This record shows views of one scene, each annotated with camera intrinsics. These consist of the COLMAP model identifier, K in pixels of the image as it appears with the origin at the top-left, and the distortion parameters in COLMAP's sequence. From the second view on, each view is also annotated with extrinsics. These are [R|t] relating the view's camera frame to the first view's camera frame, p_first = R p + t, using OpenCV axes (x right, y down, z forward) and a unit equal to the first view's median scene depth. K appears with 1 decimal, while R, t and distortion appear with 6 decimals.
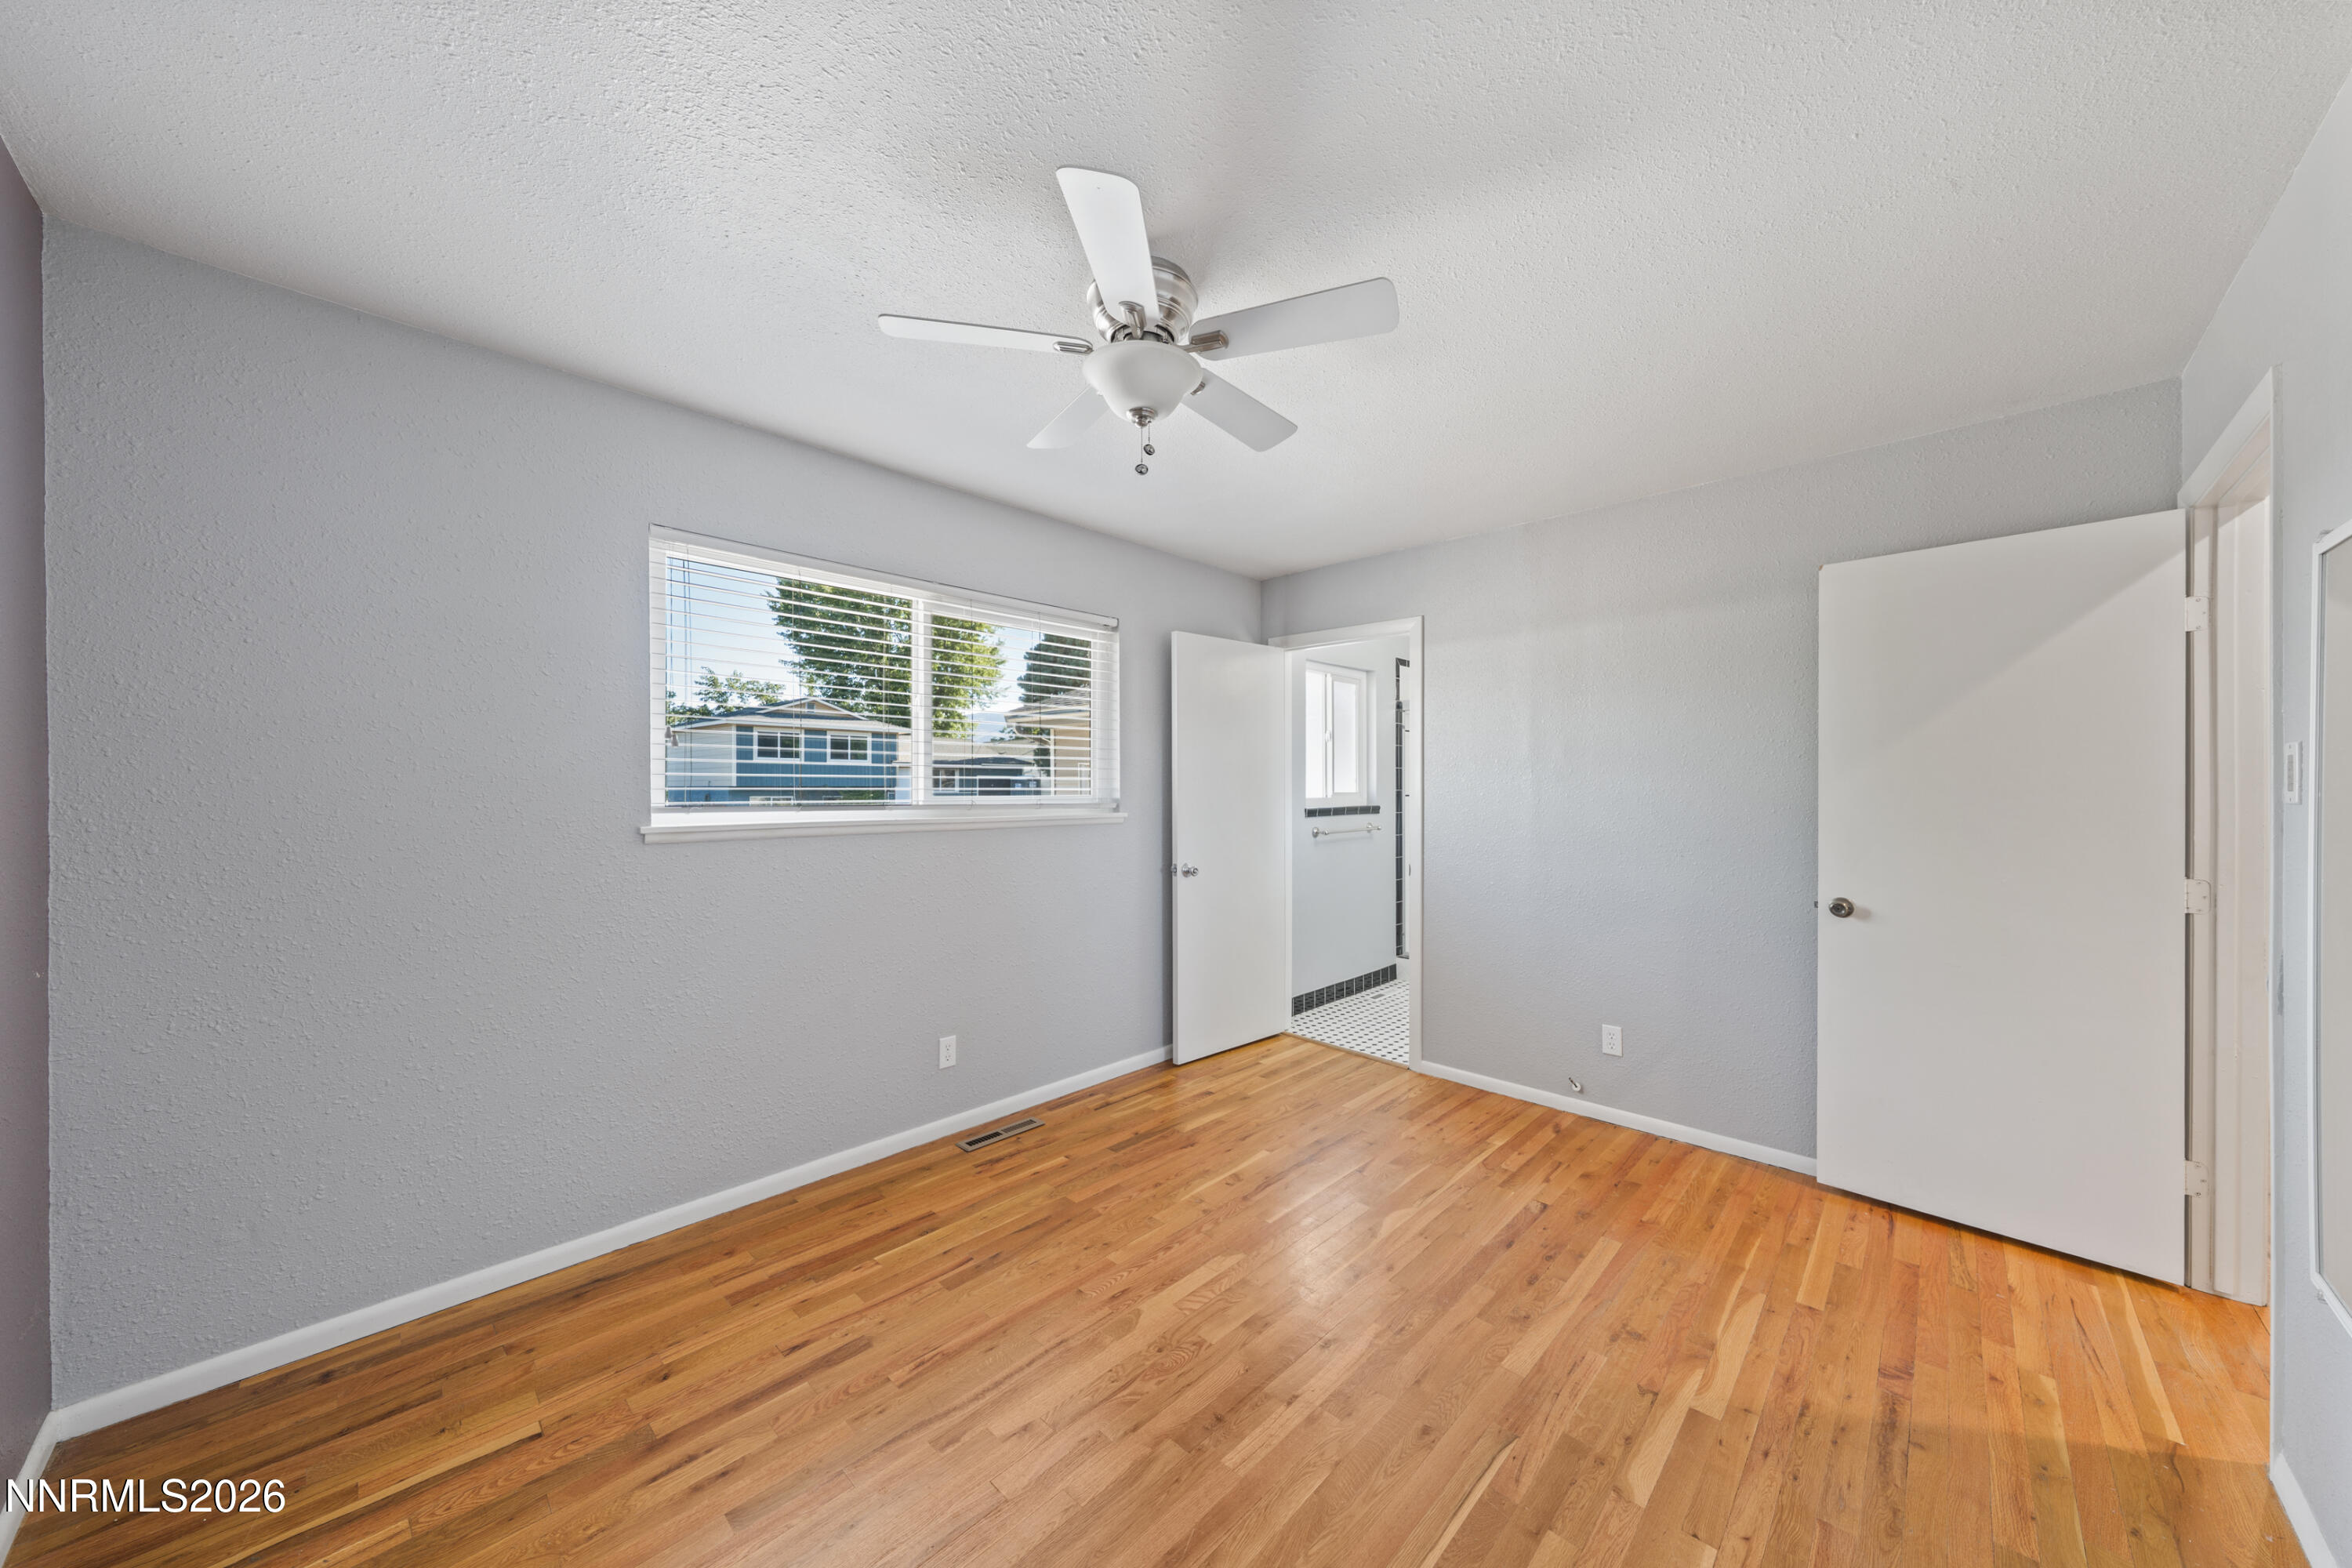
lens RADIAL K [[805.1, 0, 1180.9], [0, 805.1, 787.4], [0, 0, 1]] dist [0.000239, -0.000481]
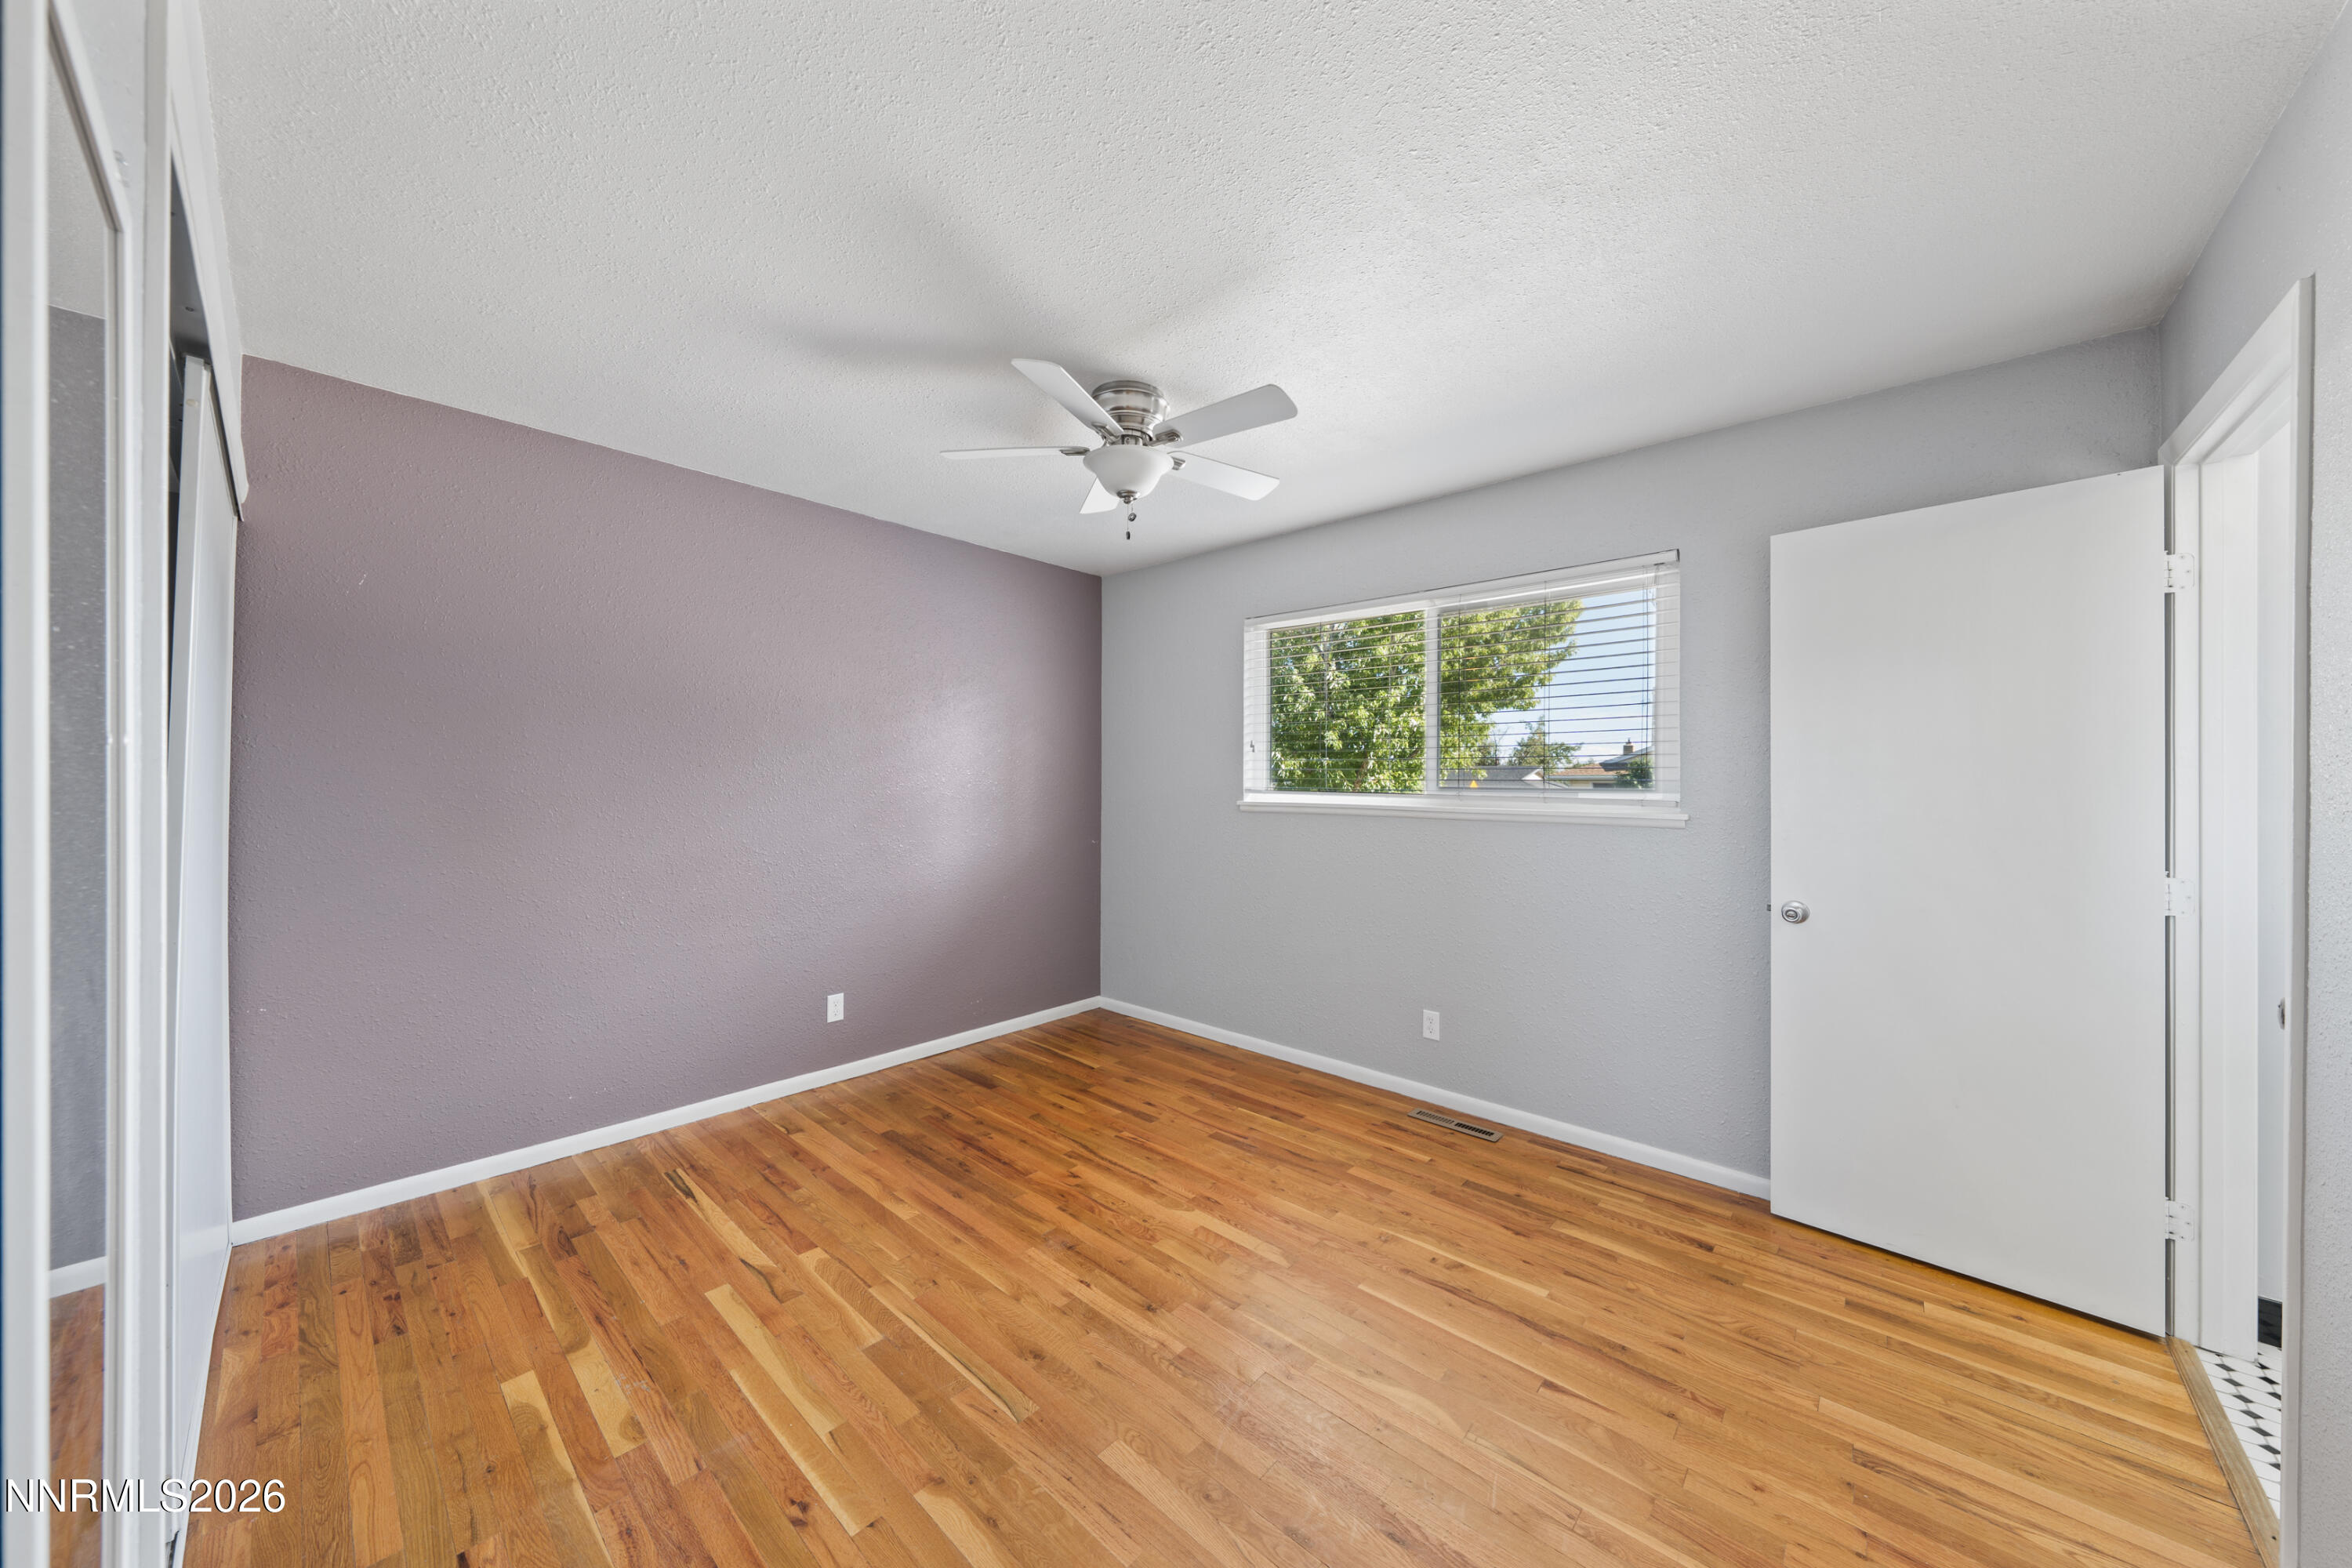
lens RADIAL K [[805.1, 0, 1181.1], [0, 805.1, 778.1], [0, 0, 1]] dist [0.000239, -0.000481]
pose [[0.029717, -0.003599, -0.999552, 0.891549], [-0.006601, 0.999971, -0.003797, 0.006940], [0.999537, 0.006711, 0.029692, 0.729796]]
